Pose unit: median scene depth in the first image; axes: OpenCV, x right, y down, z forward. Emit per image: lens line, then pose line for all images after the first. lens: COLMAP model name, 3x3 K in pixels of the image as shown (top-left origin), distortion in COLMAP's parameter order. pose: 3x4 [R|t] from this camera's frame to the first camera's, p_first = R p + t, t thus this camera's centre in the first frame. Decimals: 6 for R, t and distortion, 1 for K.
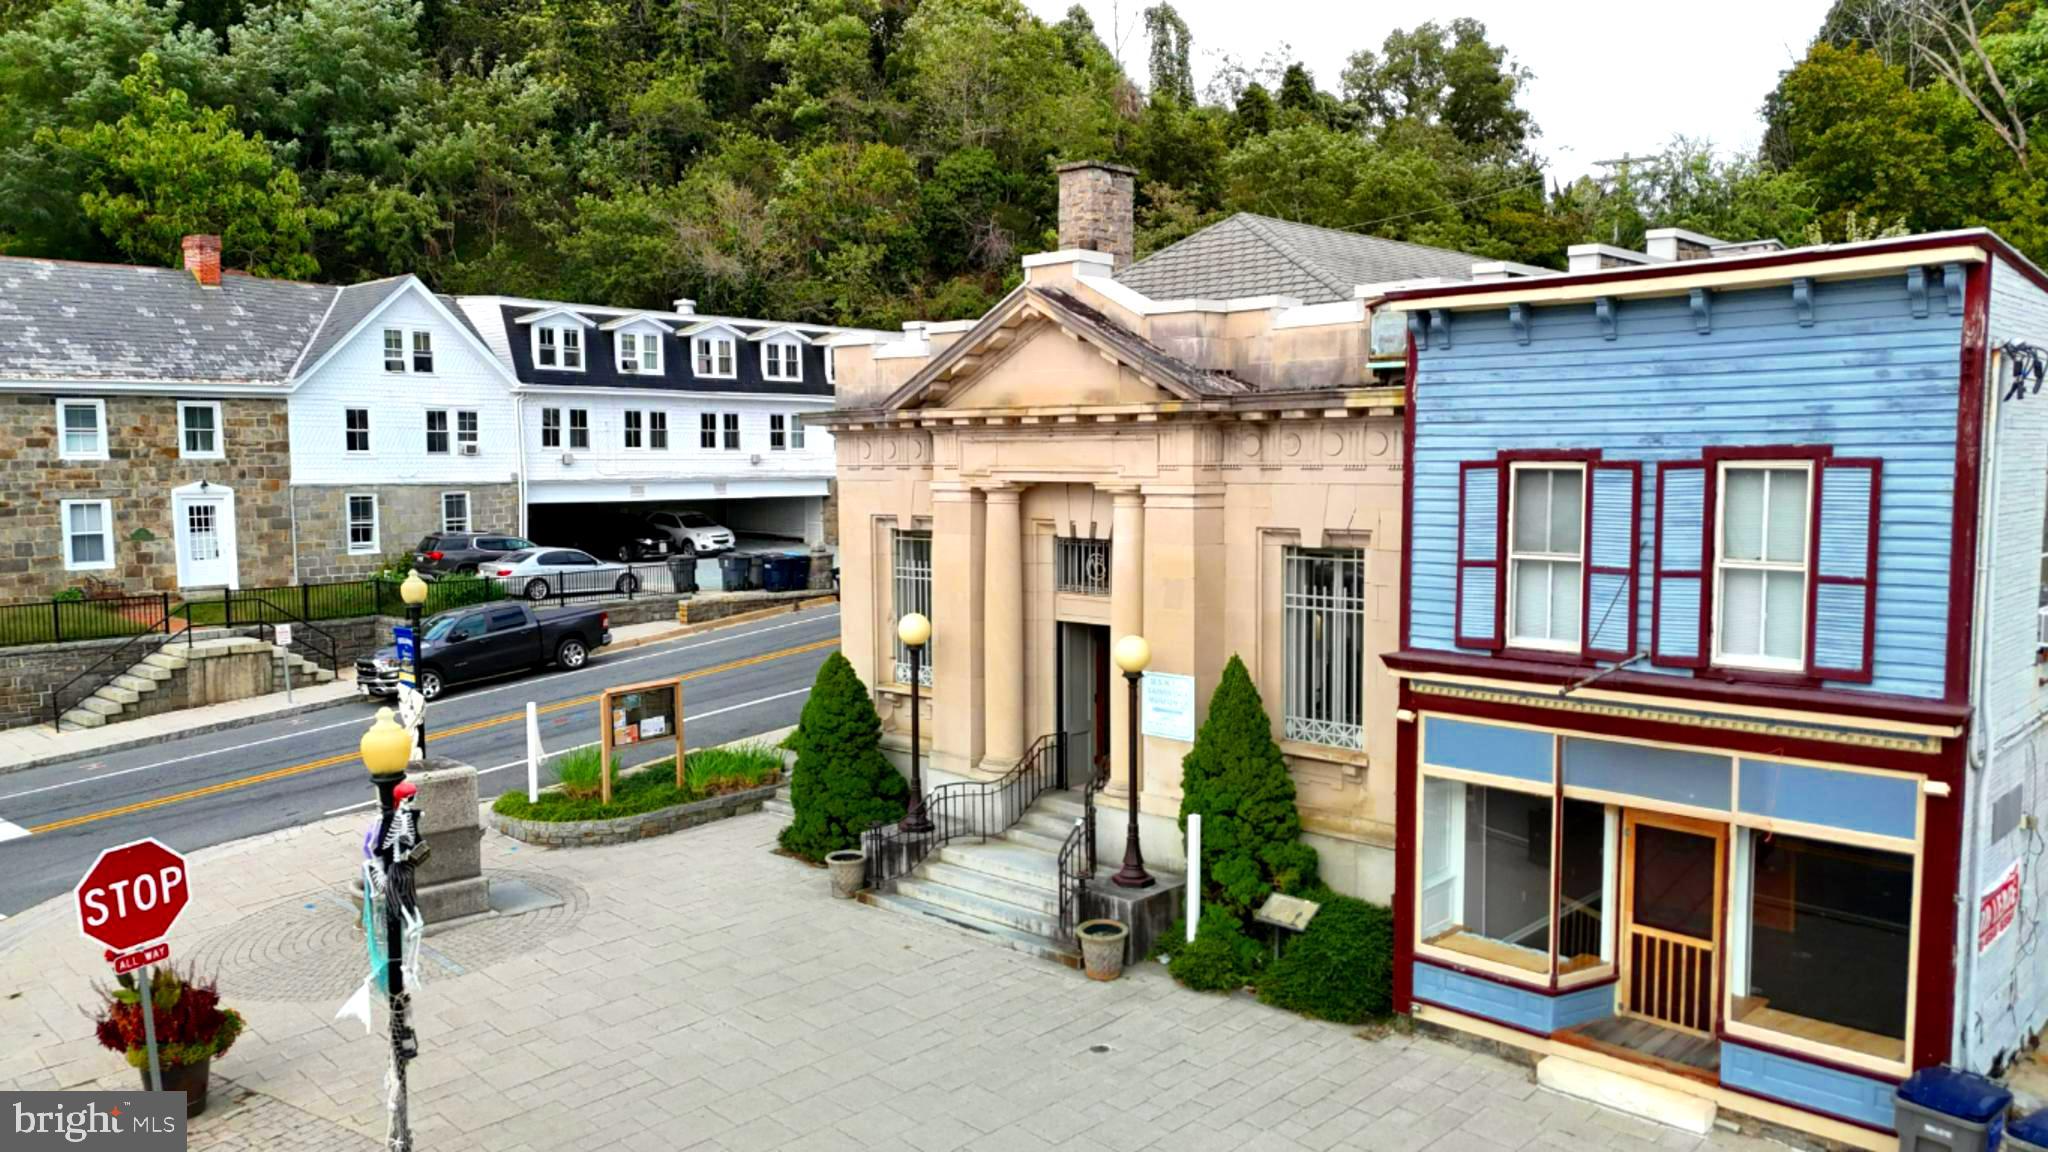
lens RADIAL K [[1502.6, 0, 1024.9], [0, 1502.6, 573.0], [0, 0, 1]] dist [0.079410, -0.065723]
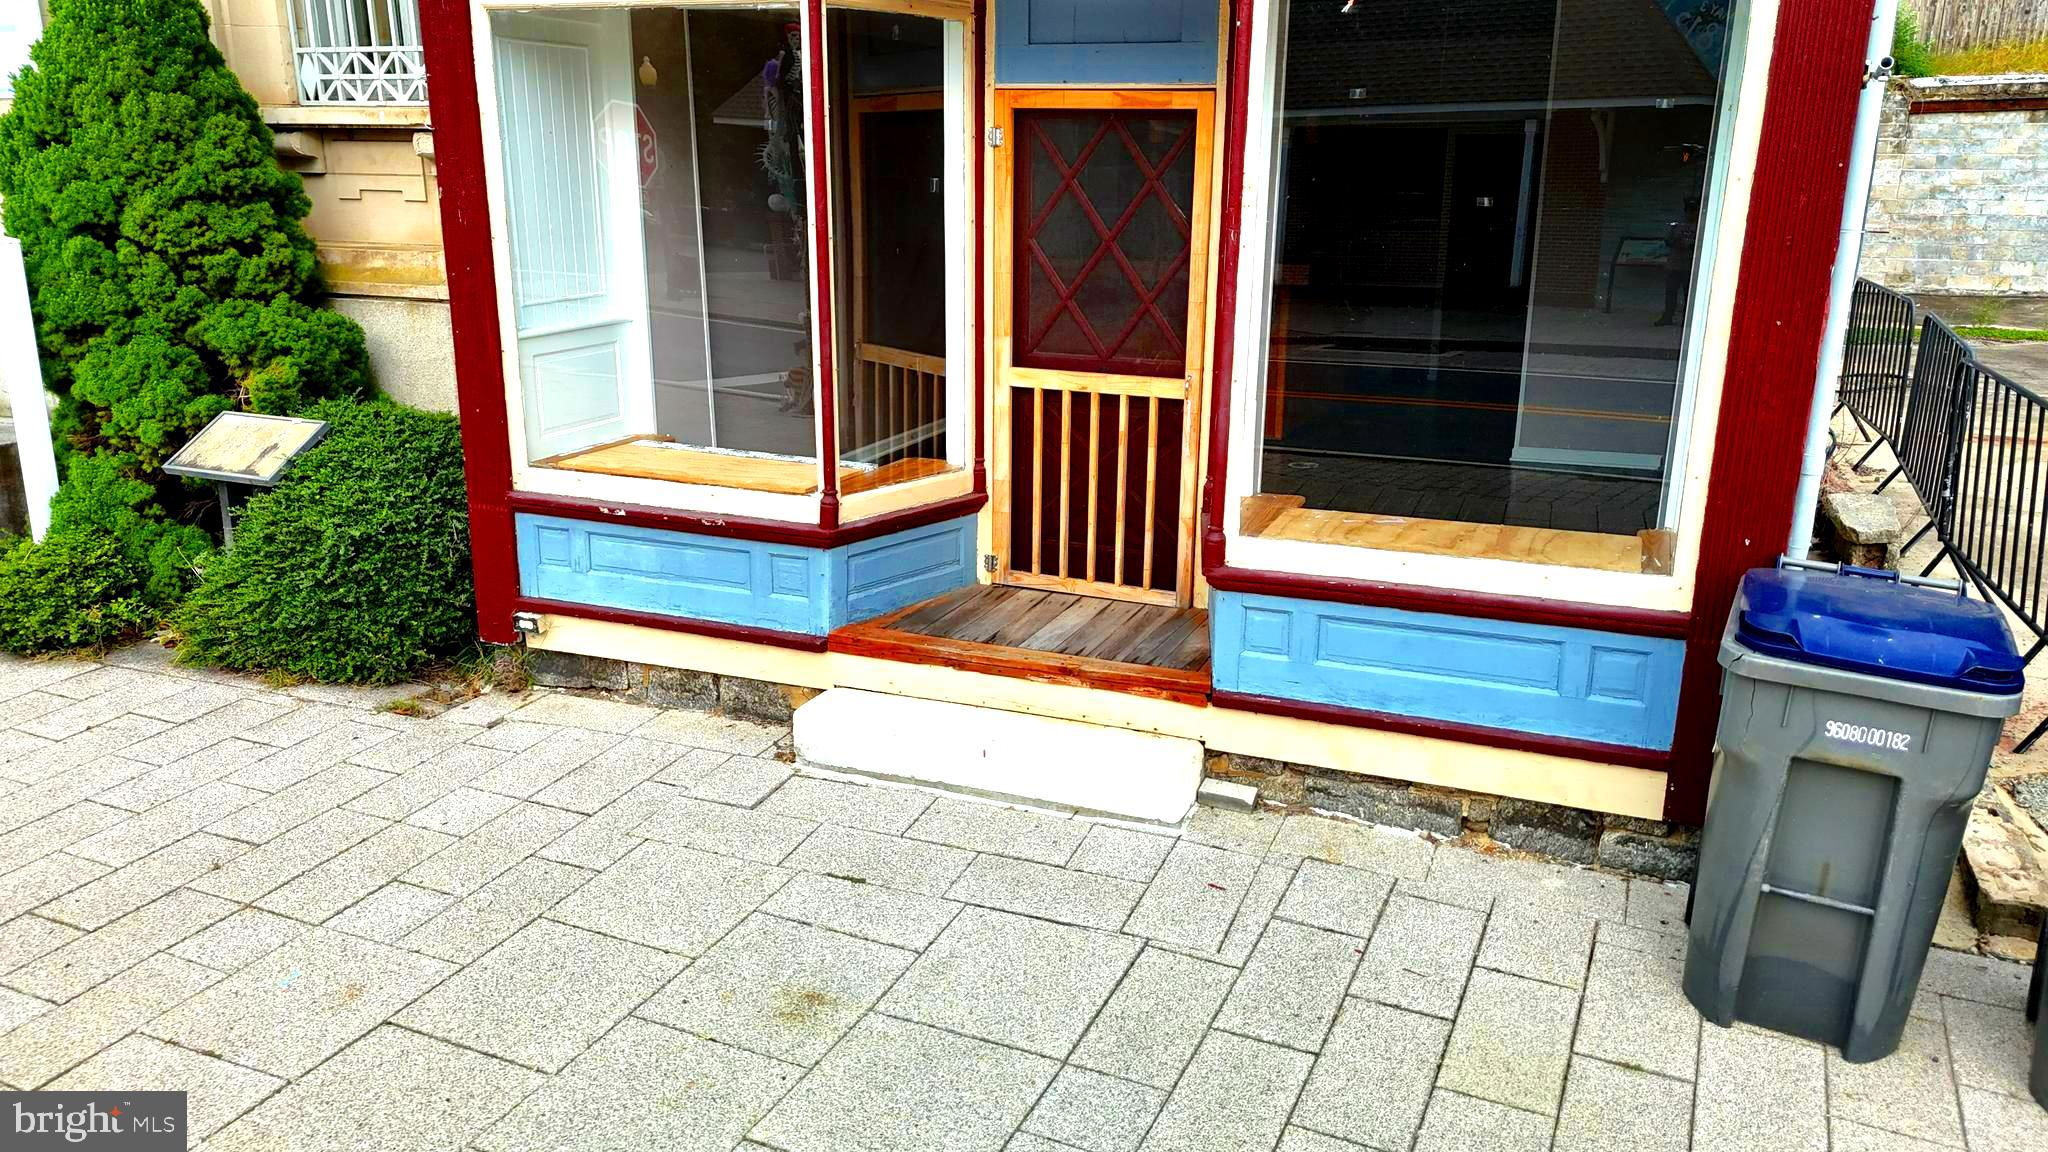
lens RADIAL K [[1502.6, 0, 1035.0], [0, 1502.6, 580.9], [0, 0, 1]] dist [0.079410, -0.065723]
pose [[0.927210, -0.090408, 0.363466, 0.236204], [0.018757, 0.980421, 0.196017, 0.197191], [-0.374071, -0.174932, 0.910752, 0.578666]]
